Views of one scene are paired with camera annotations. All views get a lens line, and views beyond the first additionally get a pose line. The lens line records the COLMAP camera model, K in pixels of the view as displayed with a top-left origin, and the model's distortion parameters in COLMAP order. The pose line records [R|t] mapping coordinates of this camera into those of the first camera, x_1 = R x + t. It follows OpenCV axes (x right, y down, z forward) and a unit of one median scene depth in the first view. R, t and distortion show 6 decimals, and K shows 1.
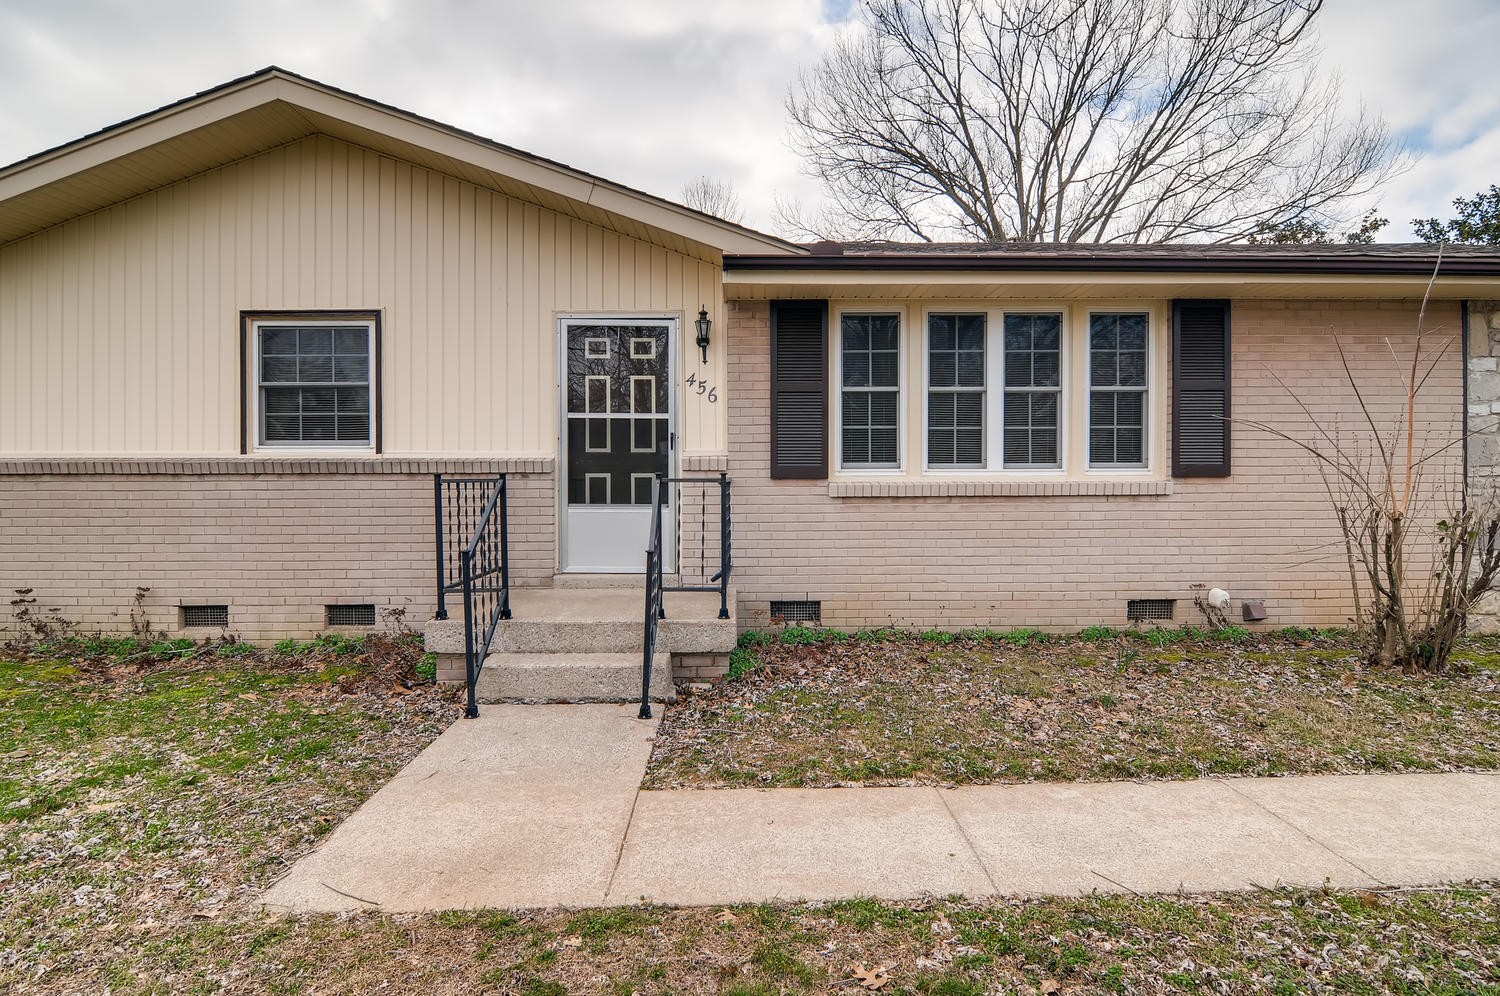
lens RADIAL K [[779.4, 0, 717.4], [0, 779.4, 482.5], [0, 0, 1]] dist [-0.005800, -0.000877]
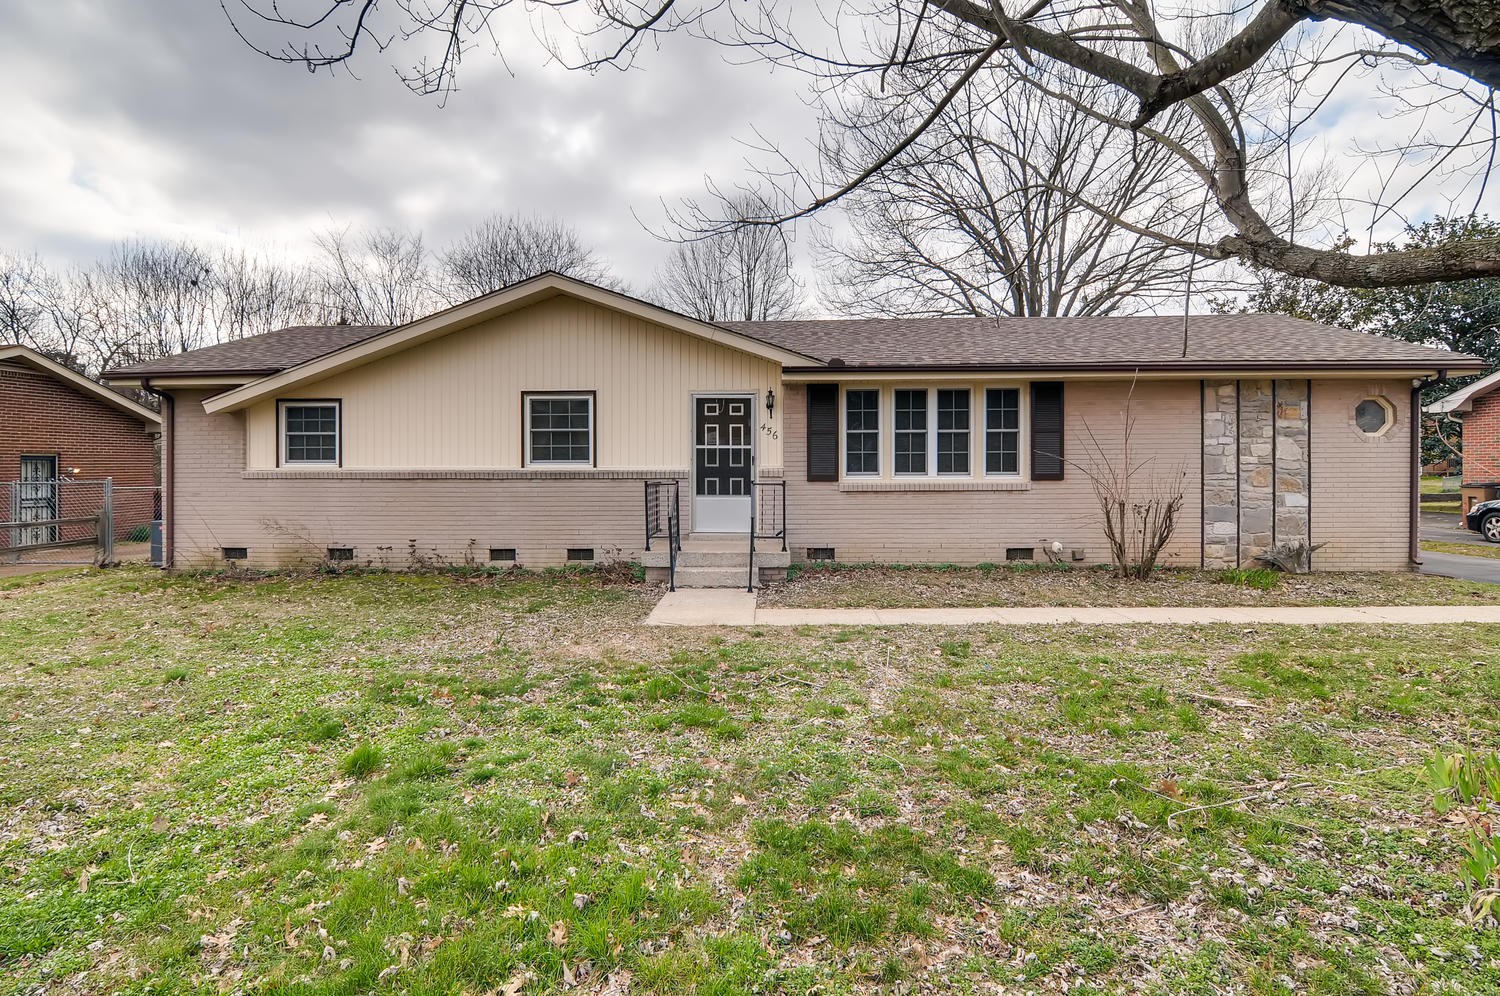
lens RADIAL K [[771.4, 0, 712.7], [0, 771.4, 465.7], [0, 0, 1]] dist [-0.000224, -0.000549]
pose [[0.998580, -0.001231, -0.053260, -0.056125], [0.001063, 0.999994, -0.003191, -0.035354], [0.053263, 0.003130, 0.998576, -0.815352]]
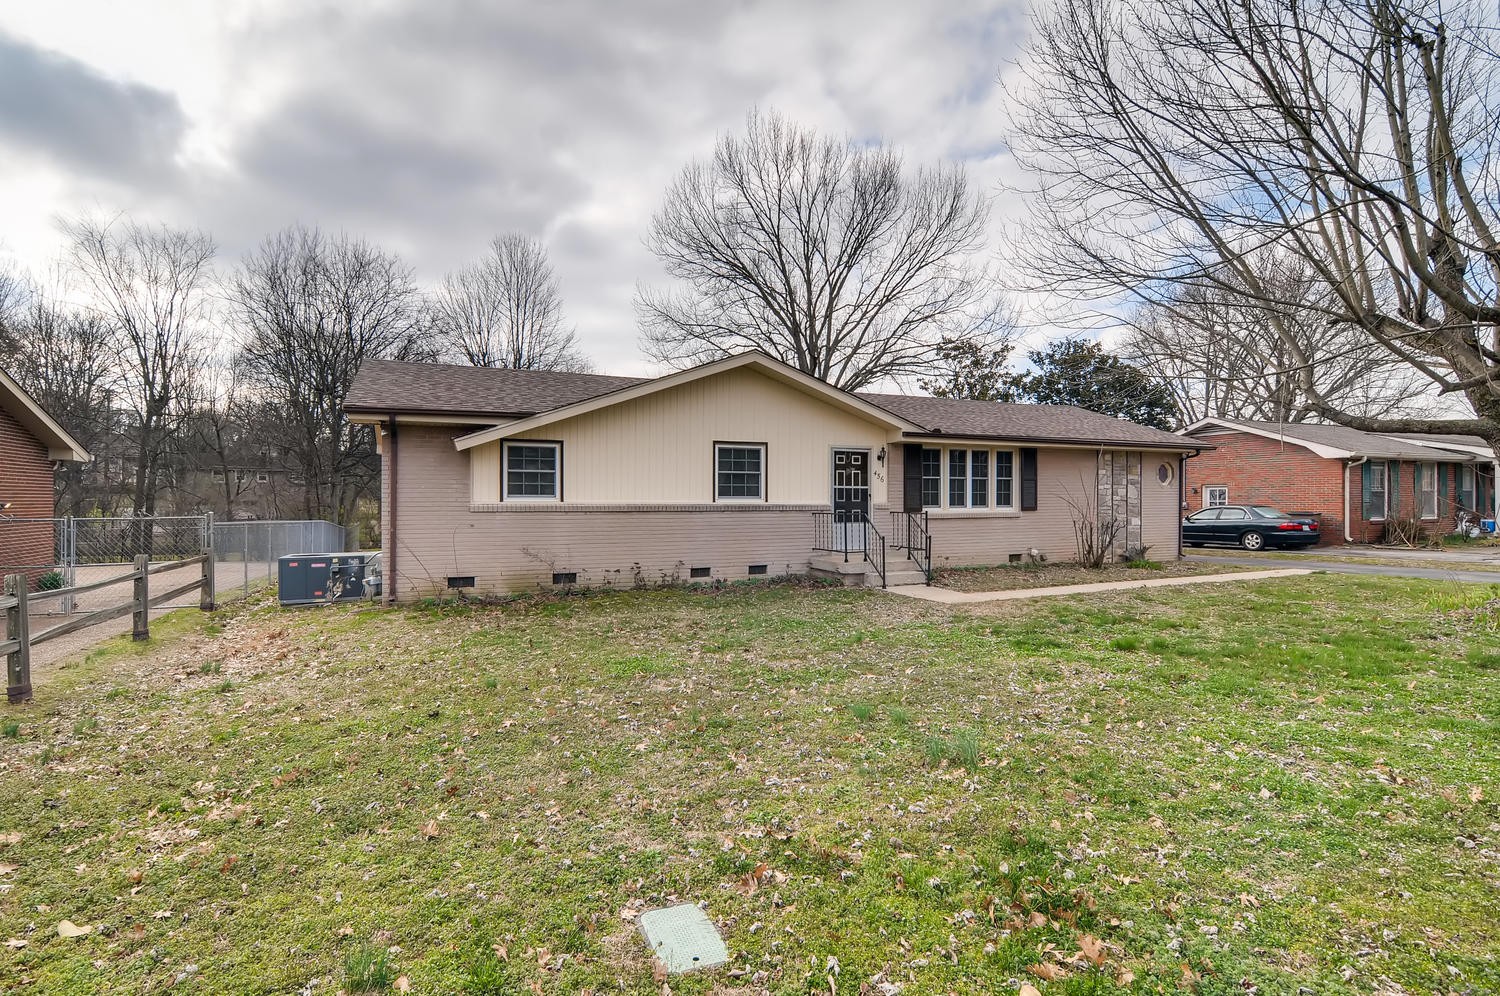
lens RADIAL K [[761.3, 0, 747.7], [0, 761.3, 509.5], [0, 0, 1]] dist [-0.000455, -0.000153]
pose [[0.912735, -0.003480, 0.408538, -1.434740], [0.002035, 0.999990, 0.003972, -0.023918], [-0.408548, -0.002794, 0.912733, -1.104639]]
